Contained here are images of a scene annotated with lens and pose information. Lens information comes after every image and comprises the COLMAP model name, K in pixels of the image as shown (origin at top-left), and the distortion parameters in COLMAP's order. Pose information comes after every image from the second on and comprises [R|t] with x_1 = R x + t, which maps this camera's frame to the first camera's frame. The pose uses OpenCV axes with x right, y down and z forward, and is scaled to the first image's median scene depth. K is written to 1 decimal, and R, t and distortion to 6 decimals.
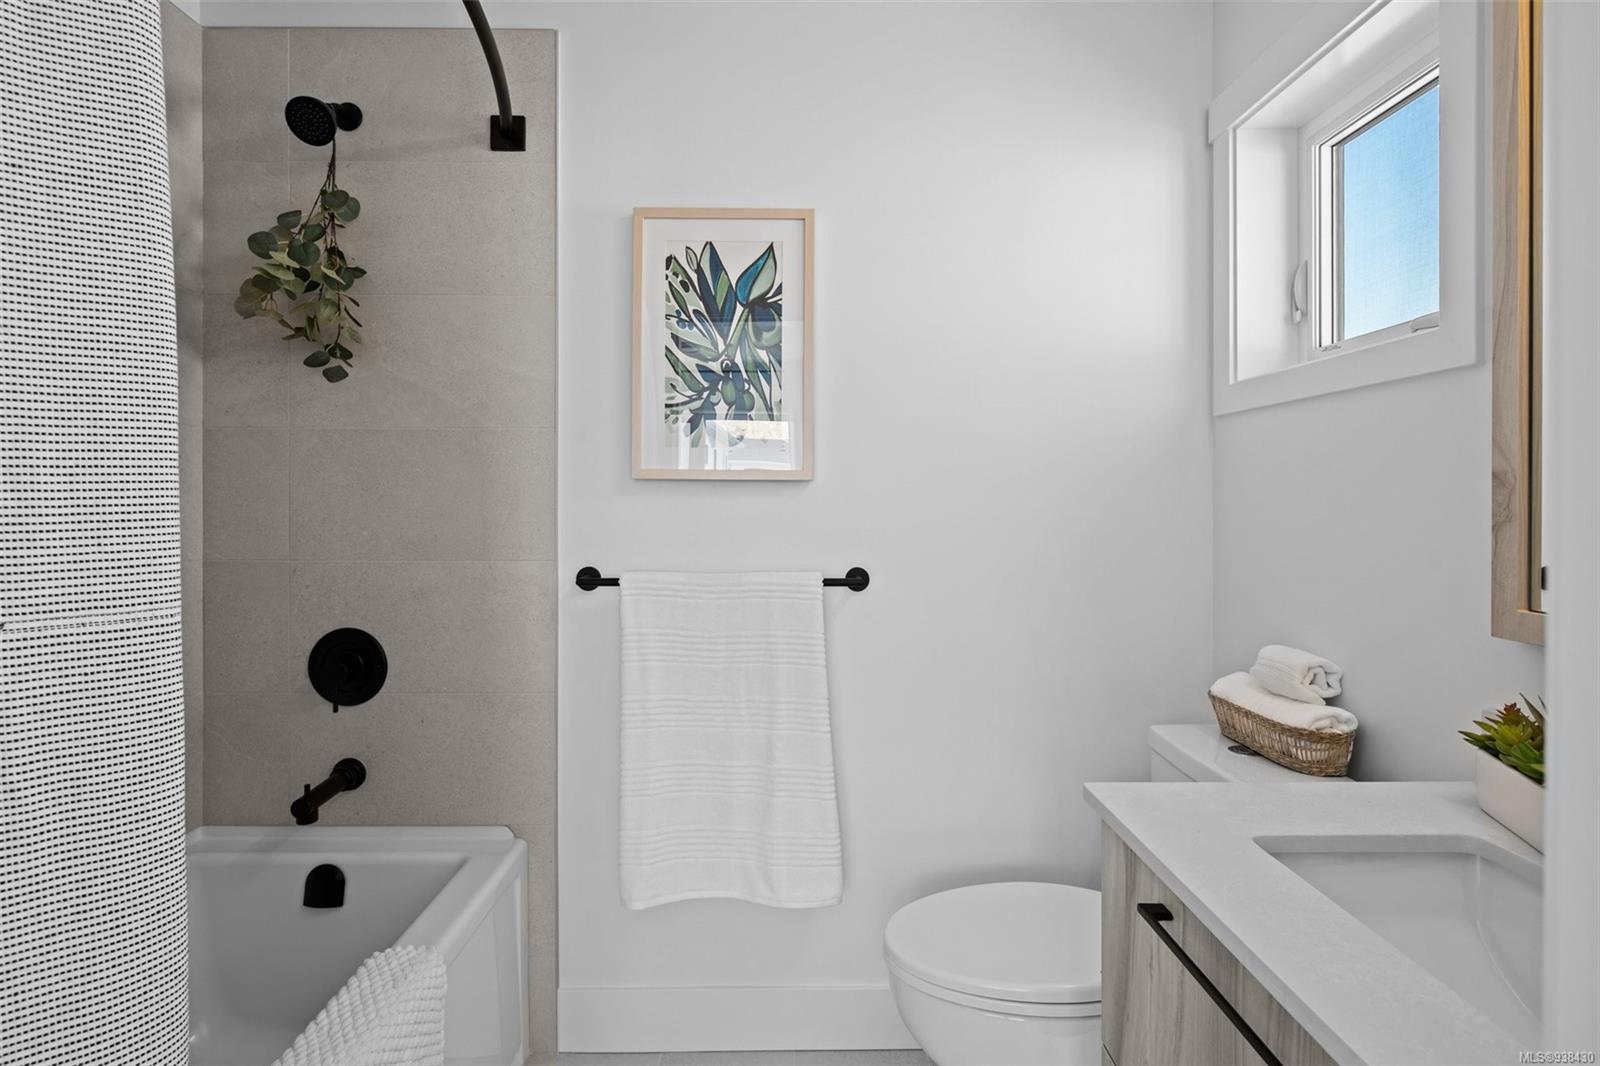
lens RADIAL K [[788.1, 0, 799.2], [0, 788.1, 510.6], [0, 0, 1]] dist [0.001124, -0.006433]
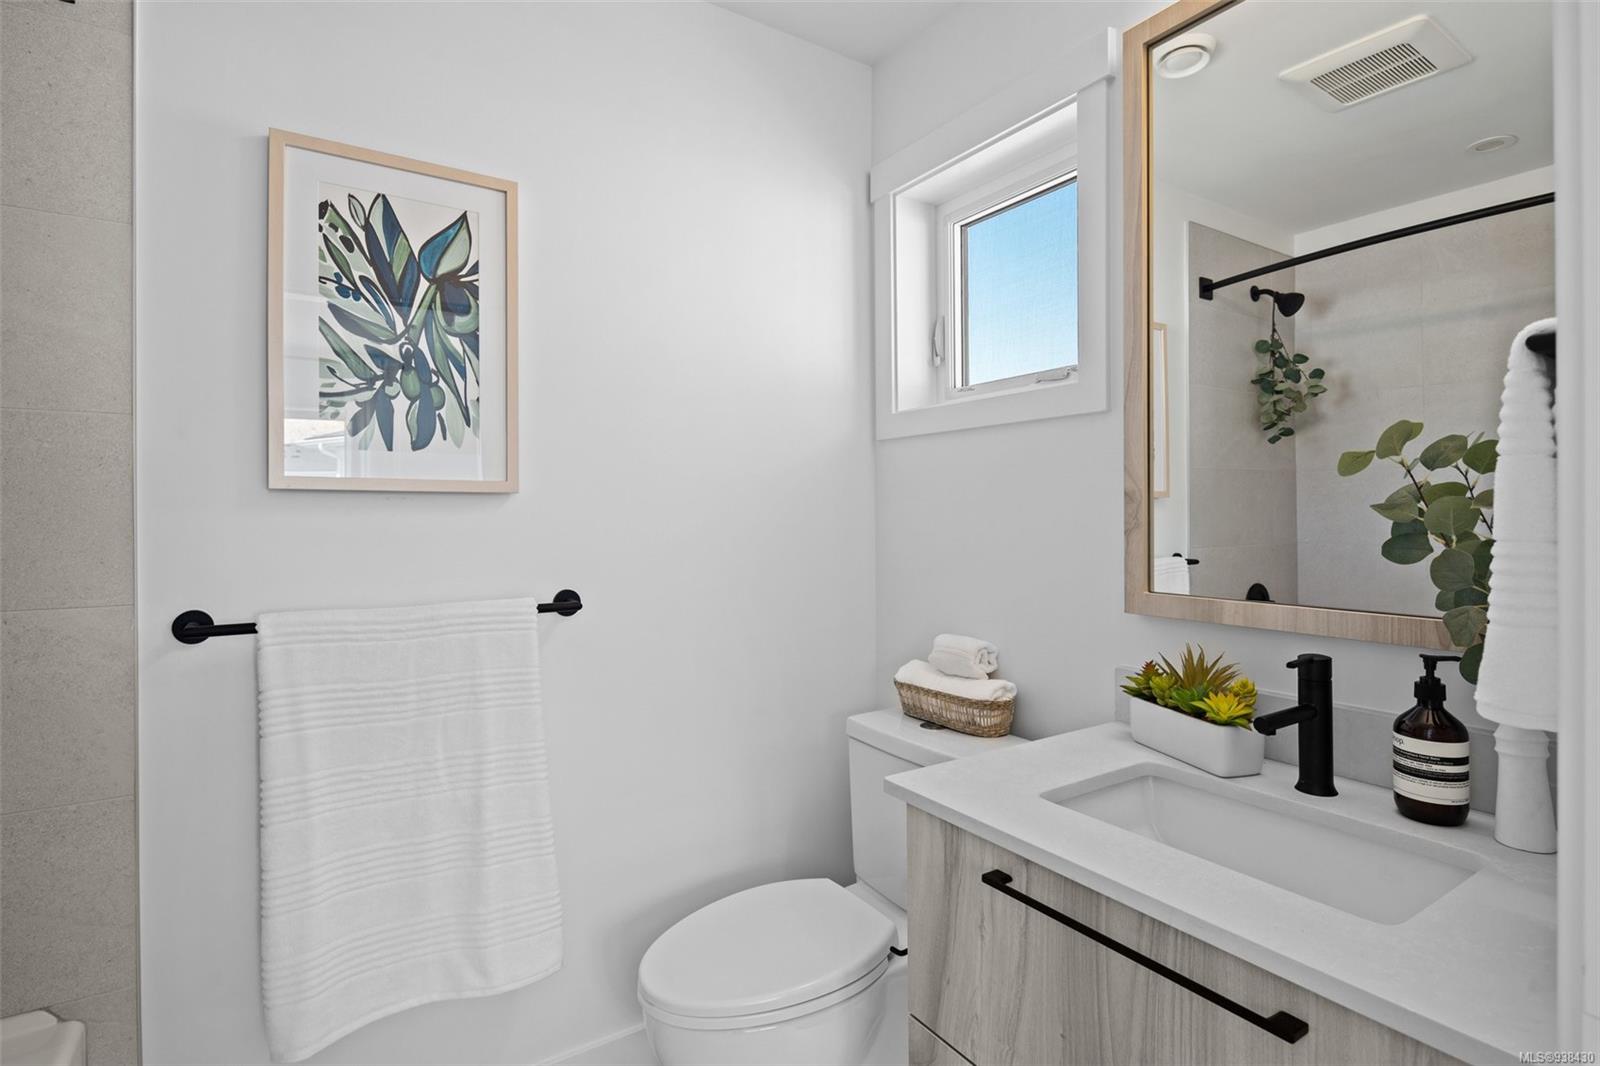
lens RADIAL K [[781.7, 0, 802.3], [0, 781.7, 522.2], [0, 0, 1]] dist [0.000316, -0.004456]
pose [[0.839014, -0.010876, 0.544001, -0.193167], [0.012972, 0.999916, -0.000017, -0.001999], [-0.543955, 0.007071, 0.839084, 0.104040]]
